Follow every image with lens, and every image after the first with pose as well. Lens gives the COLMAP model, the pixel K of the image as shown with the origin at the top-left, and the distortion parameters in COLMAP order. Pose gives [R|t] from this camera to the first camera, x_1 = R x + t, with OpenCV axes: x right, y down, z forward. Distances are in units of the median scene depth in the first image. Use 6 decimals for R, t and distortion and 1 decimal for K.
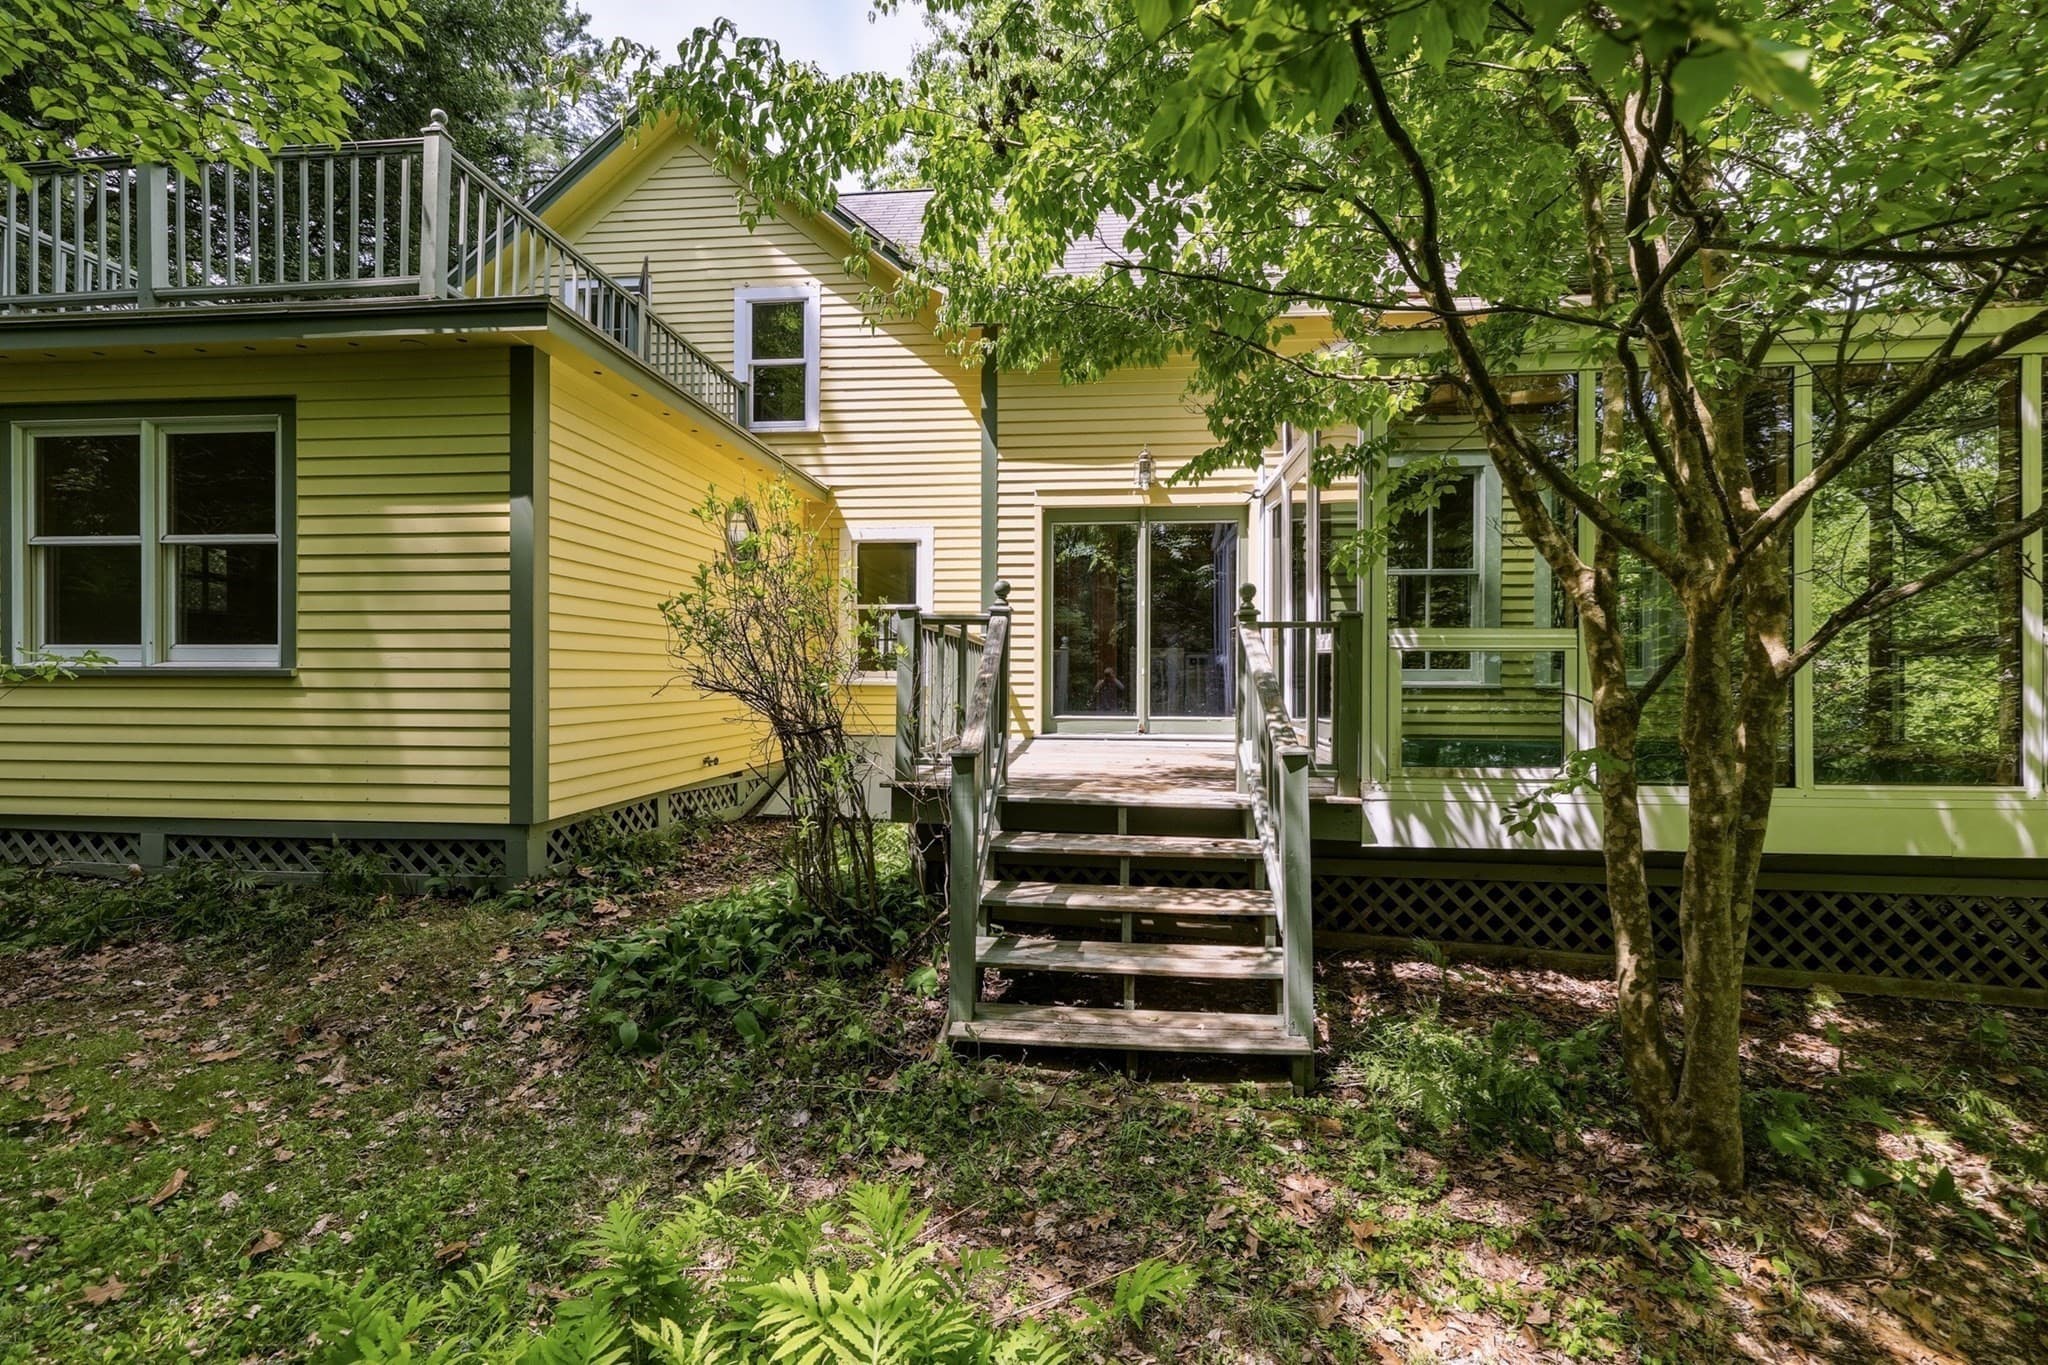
lens RADIAL K [[873.4, 0, 1023.8], [0, 873.4, 678.7], [0, 0, 1]] dist [0.000479, -0.000100]
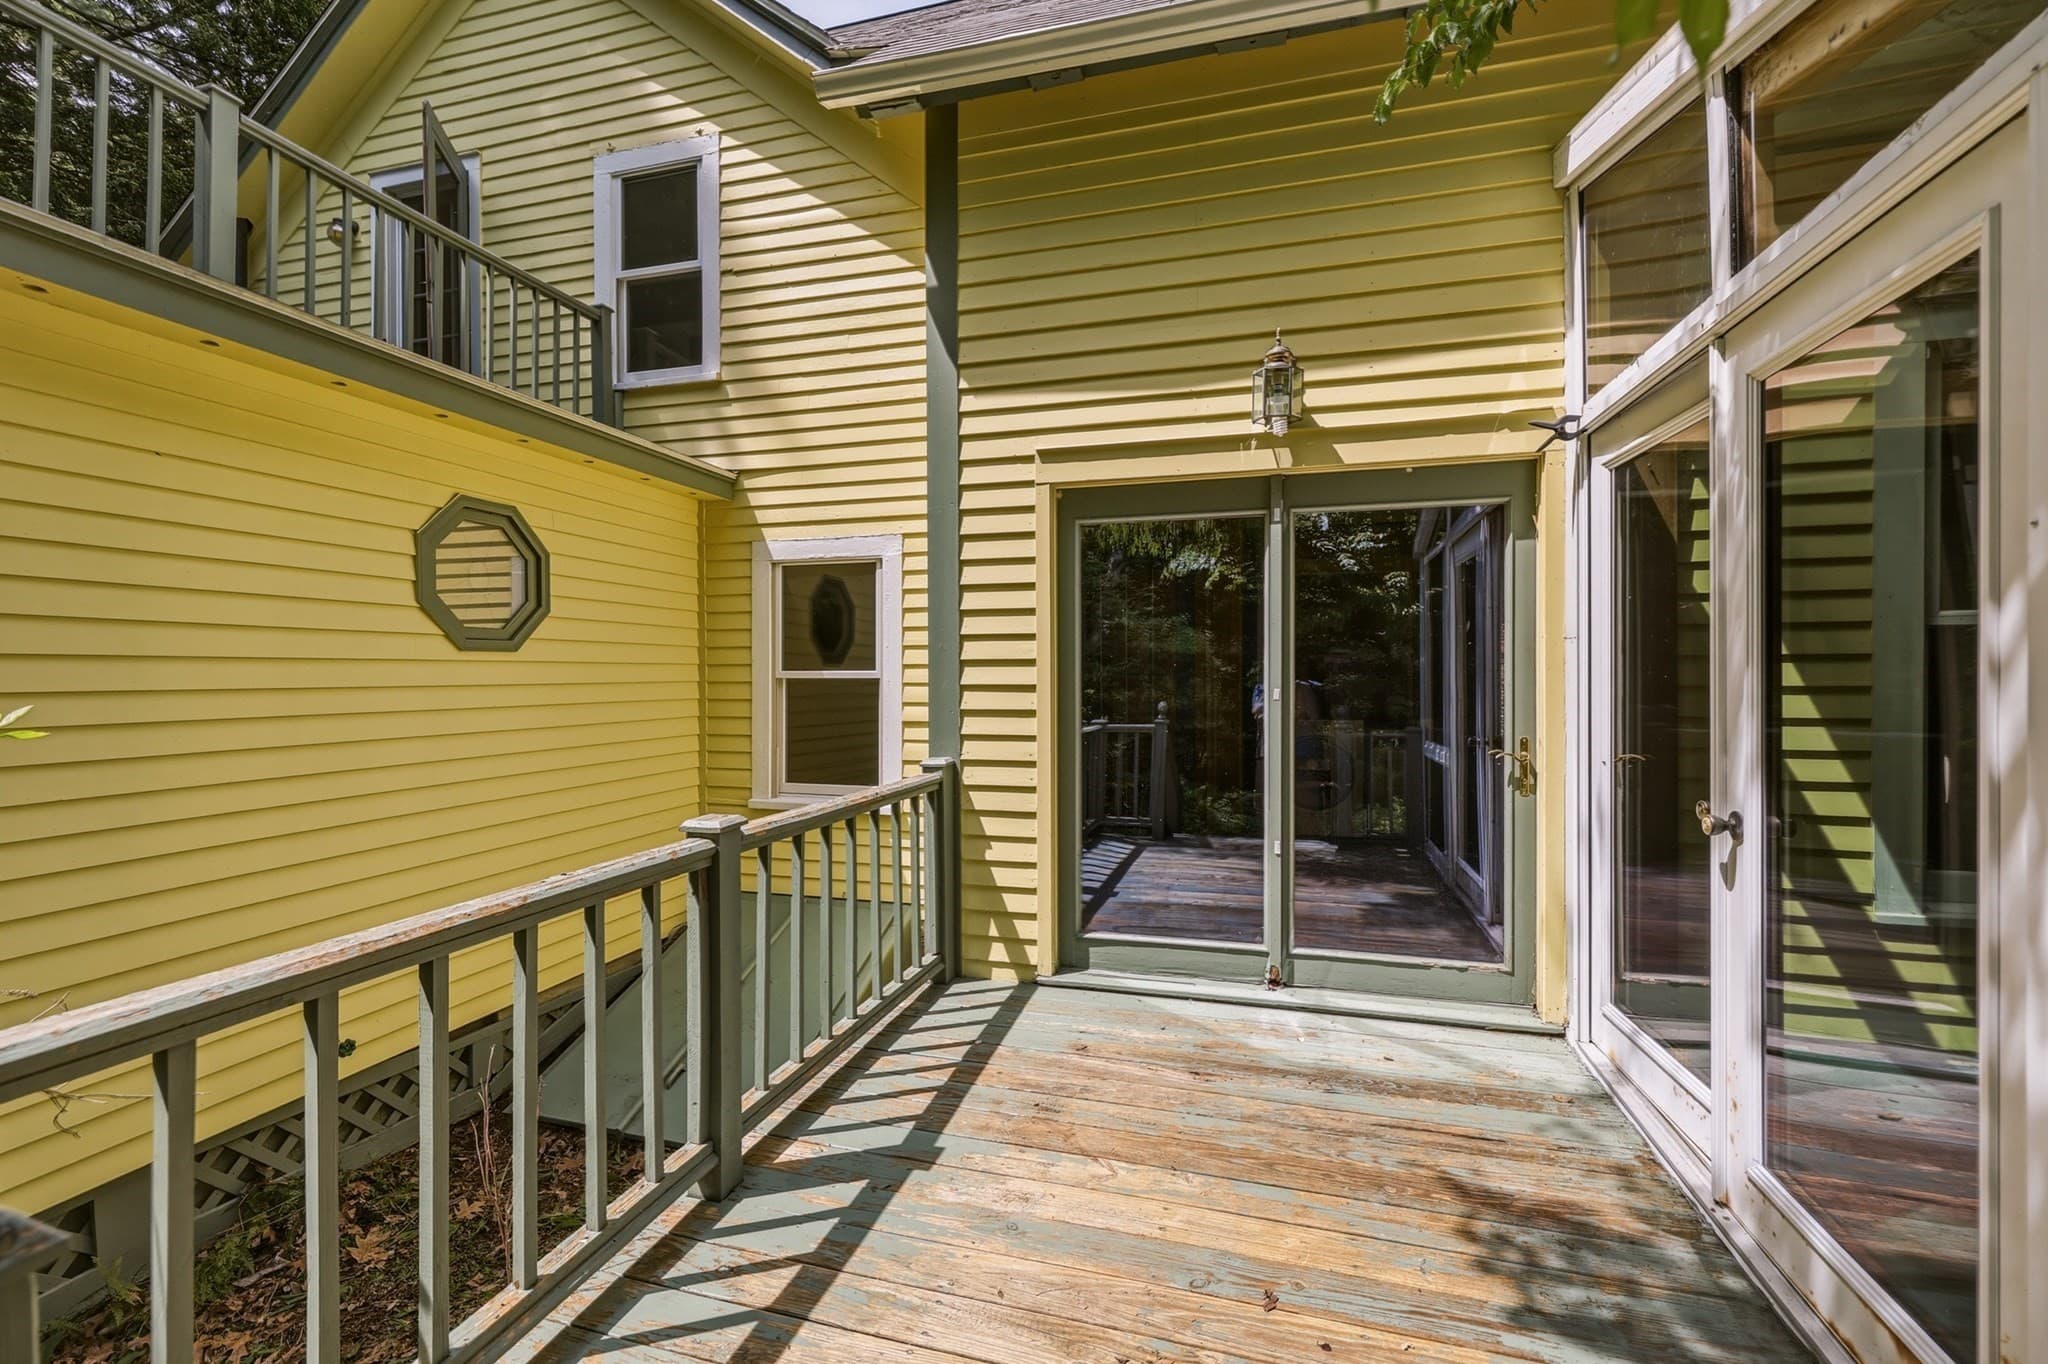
lens RADIAL K [[873.4, 0, 1030.2], [0, 873.4, 680.3], [0, 0, 1]] dist [0.000479, -0.000100]
pose [[0.985381, -0.006117, -0.170254, 0.073877], [0.006697, 0.999974, 0.002834, -0.079172], [0.170232, -0.003933, 0.985396, 0.450459]]
